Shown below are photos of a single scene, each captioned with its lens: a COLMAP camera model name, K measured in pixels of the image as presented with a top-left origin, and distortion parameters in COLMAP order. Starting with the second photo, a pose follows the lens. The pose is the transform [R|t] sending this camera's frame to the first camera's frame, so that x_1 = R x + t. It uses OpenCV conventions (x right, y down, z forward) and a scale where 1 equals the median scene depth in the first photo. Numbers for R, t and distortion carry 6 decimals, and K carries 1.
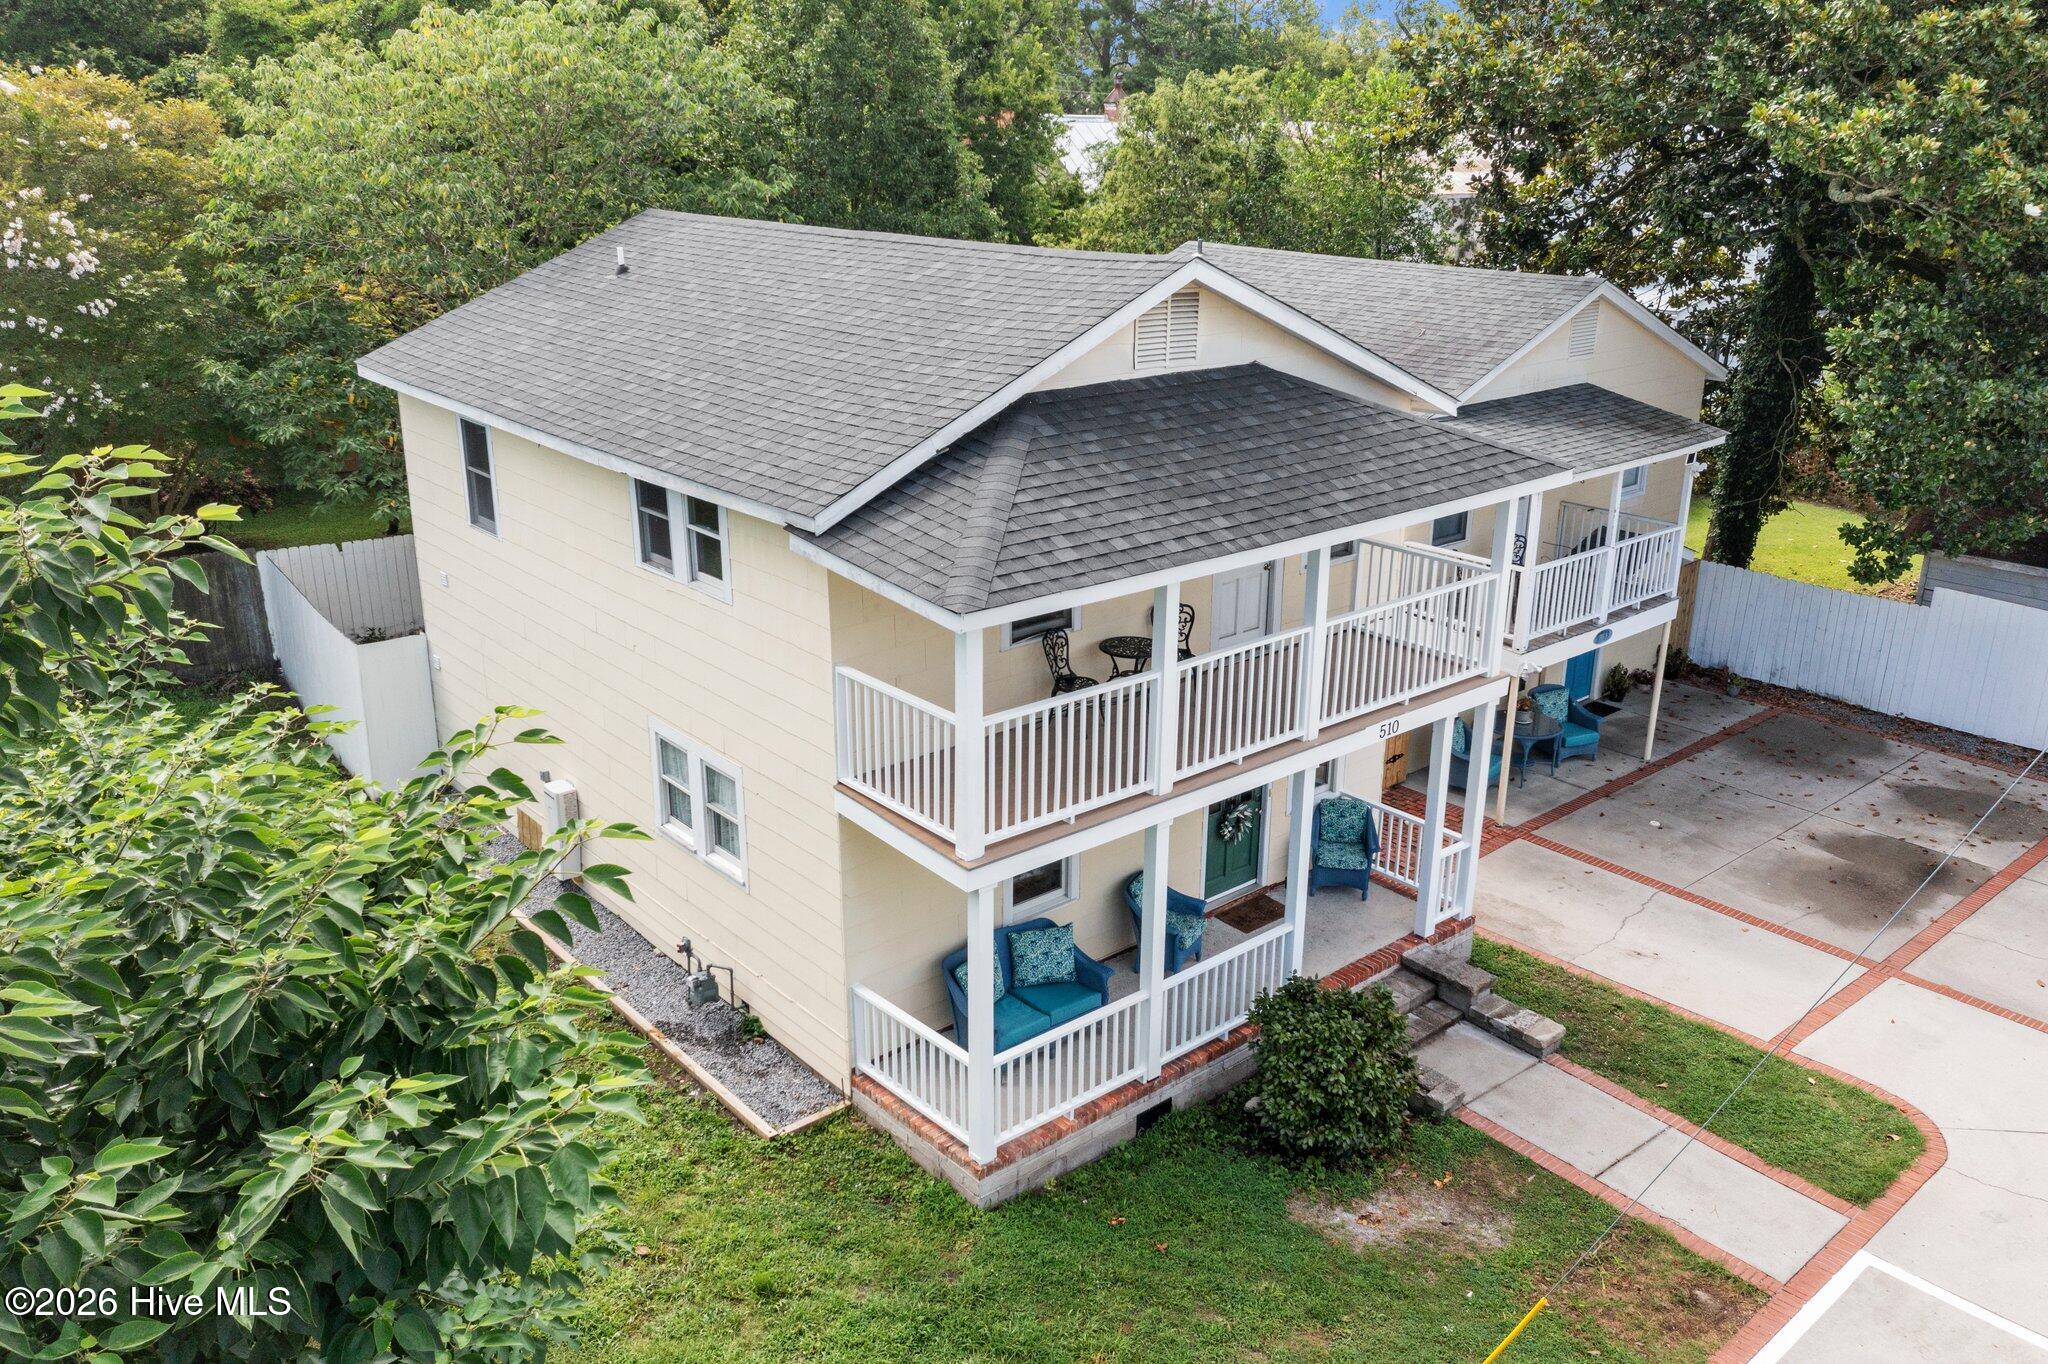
lens RADIAL K [[1627.1, 0, 1006.1], [0, 1627.1, 644.6], [0, 0, 1]] dist [-0.014931, 0.002775]
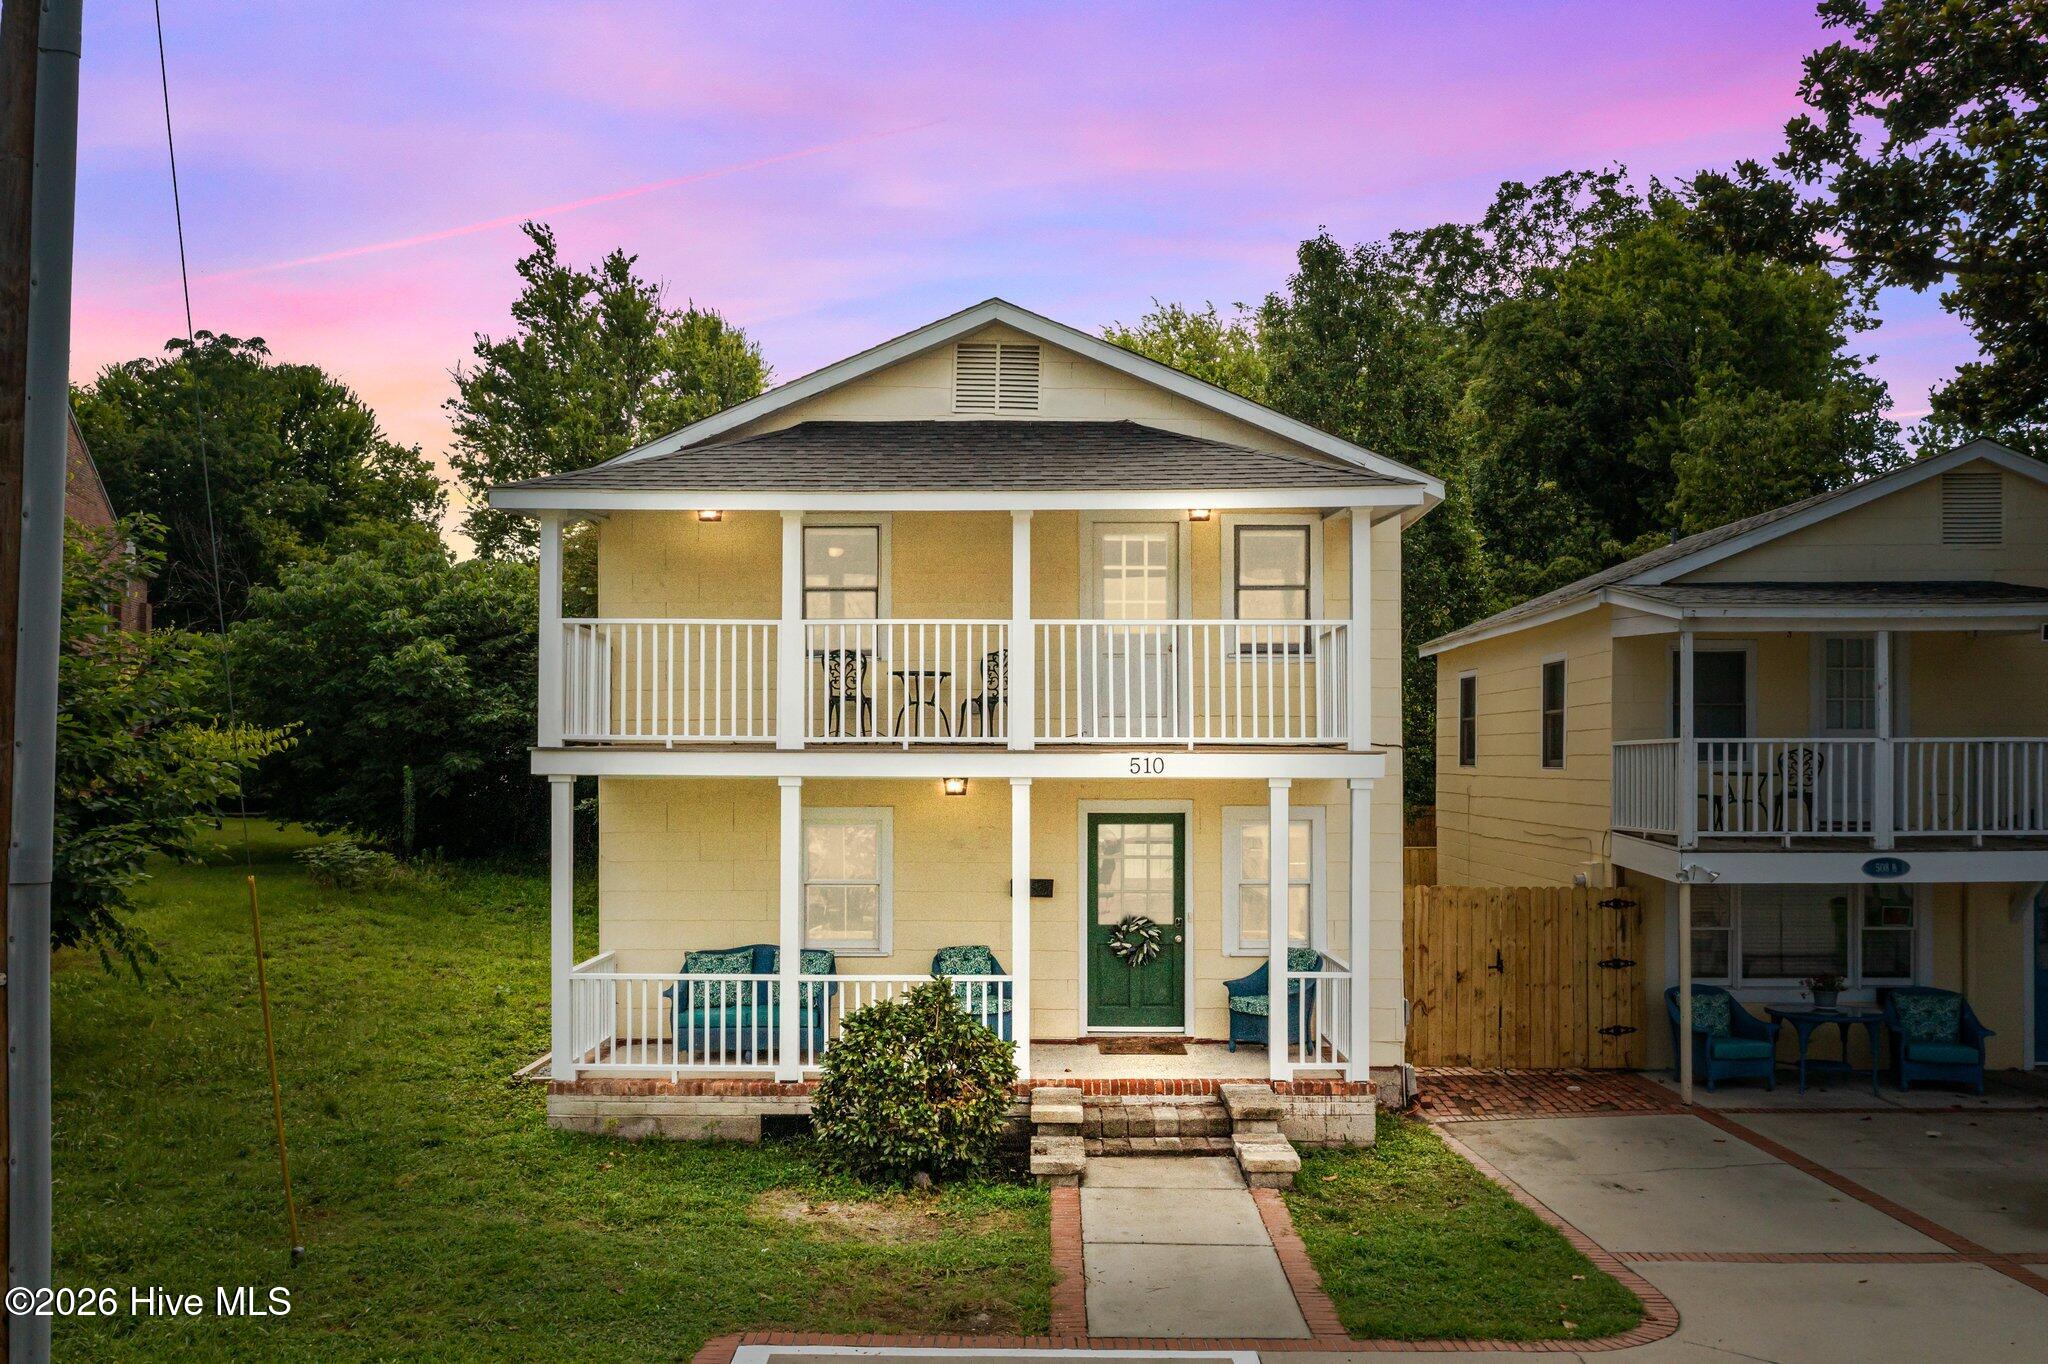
lens RADIAL K [[1635.9, 0, 1026.6], [0, 1635.9, 766.5], [0, 0, 1]] dist [-0.006351, -0.004233]
pose [[0.758686, -0.008799, -0.651397, 0.670322], [-0.198782, 0.949096, -0.244343, 0.247501], [0.620388, 0.314865, 0.718316, 0.294396]]
